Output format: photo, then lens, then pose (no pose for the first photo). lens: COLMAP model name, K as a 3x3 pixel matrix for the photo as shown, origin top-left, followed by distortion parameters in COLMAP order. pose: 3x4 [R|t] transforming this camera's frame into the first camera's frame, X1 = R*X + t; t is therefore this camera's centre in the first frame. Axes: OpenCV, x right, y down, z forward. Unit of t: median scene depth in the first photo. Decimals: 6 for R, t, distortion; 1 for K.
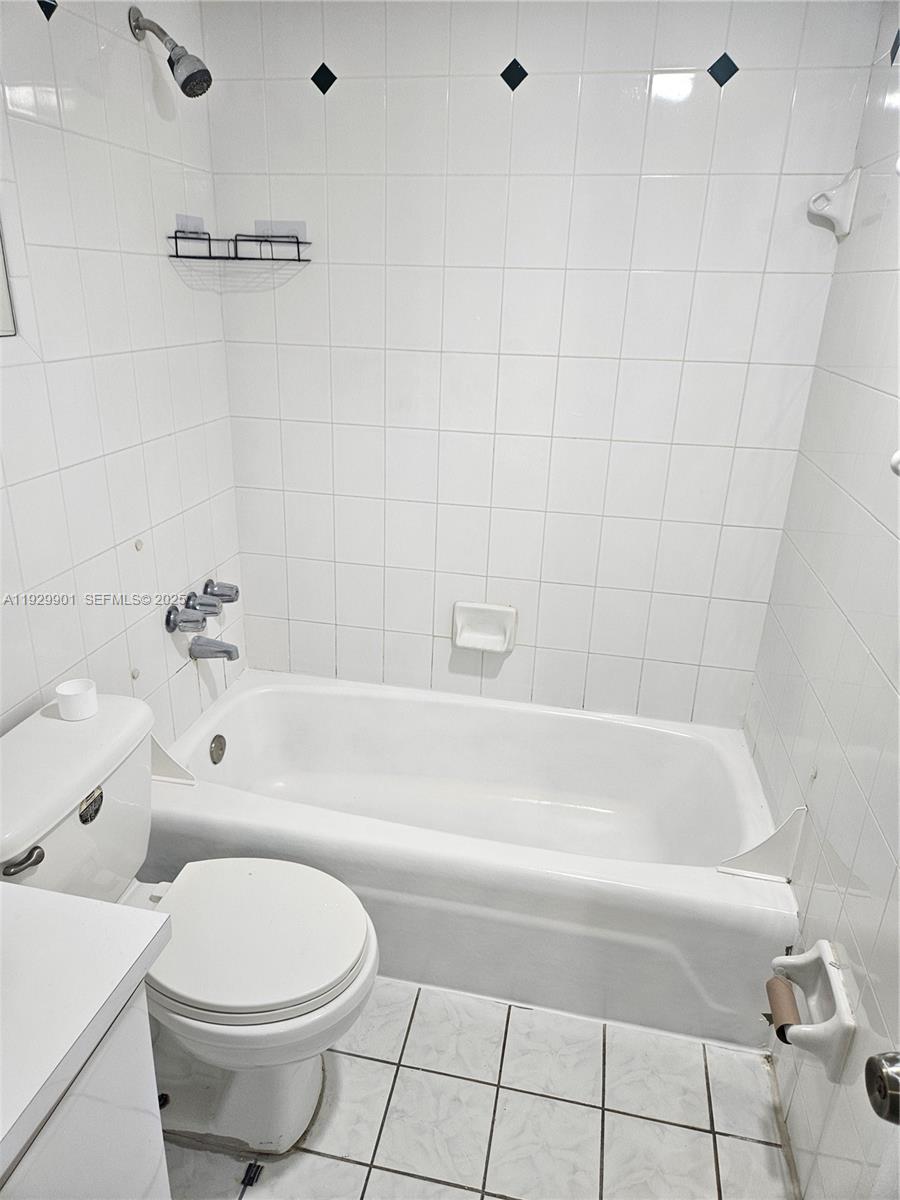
lens RADIAL K [[836.1, 0, 442.4], [0, 836.1, 604.9], [0, 0, 1]] dist [0.067280, -0.063684]
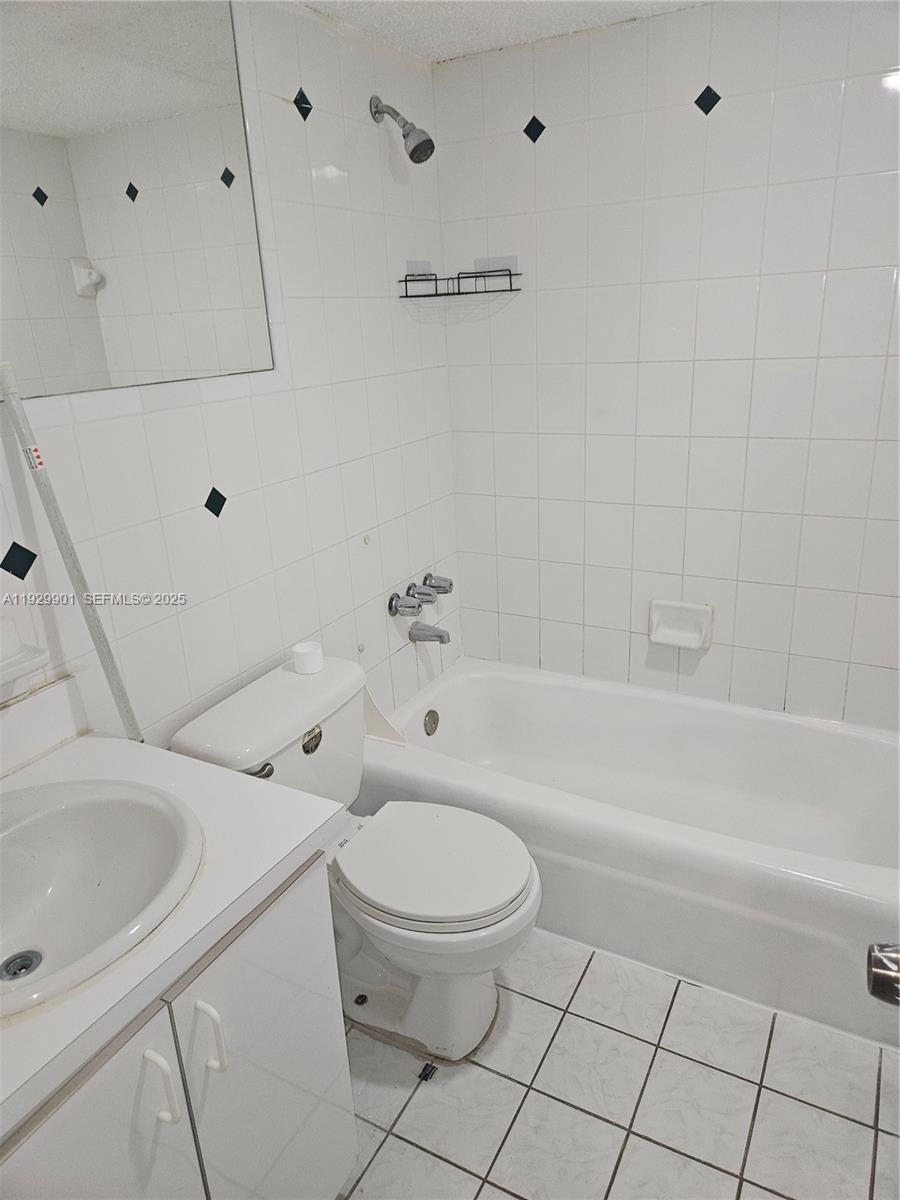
lens RADIAL K [[836.1, 0, 442.4], [0, 836.1, 604.9], [0, 0, 1]] dist [0.067280, -0.063684]
pose [[0.952838, 0.027393, -0.302240, 0.099272], [-0.035317, 0.999160, -0.020782, 0.041108], [0.301417, 0.030476, 0.953005, -0.093002]]
